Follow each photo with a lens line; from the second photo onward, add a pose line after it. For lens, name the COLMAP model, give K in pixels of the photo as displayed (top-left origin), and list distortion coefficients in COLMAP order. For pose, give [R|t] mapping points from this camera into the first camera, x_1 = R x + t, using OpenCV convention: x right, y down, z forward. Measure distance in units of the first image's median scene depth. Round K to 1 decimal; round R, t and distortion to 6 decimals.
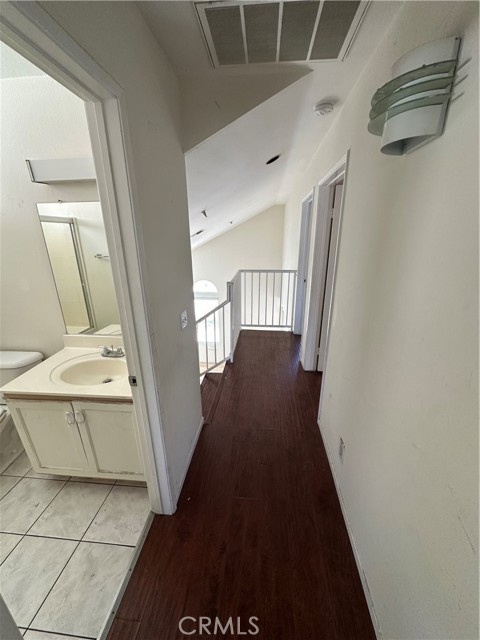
lens RADIAL K [[254.7, 0, 240.0], [0, 254.7, 320.0], [0, 0, 1]] dist [-0.002839, 0.000173]
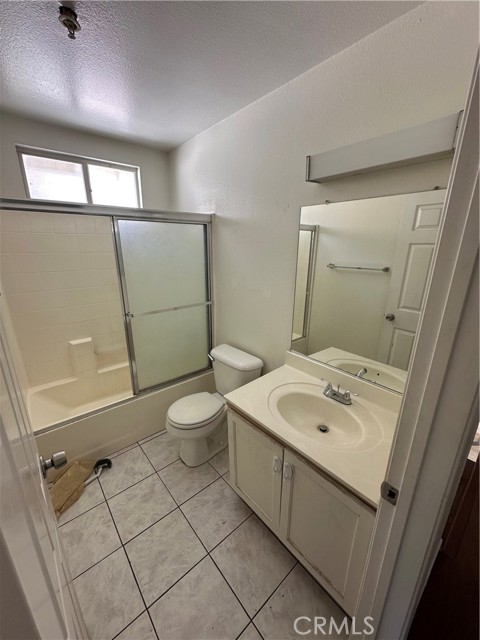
lens RADIAL K [[254.7, 0, 240.0], [0, 254.7, 320.0], [0, 0, 1]] dist [-0.002839, 0.000173]
pose [[0.719607, 0.212121, -0.661188, -0.274995], [-0.233435, 0.970680, 0.057352, -0.070501], [0.653967, 0.113074, 0.748025, 0.229424]]
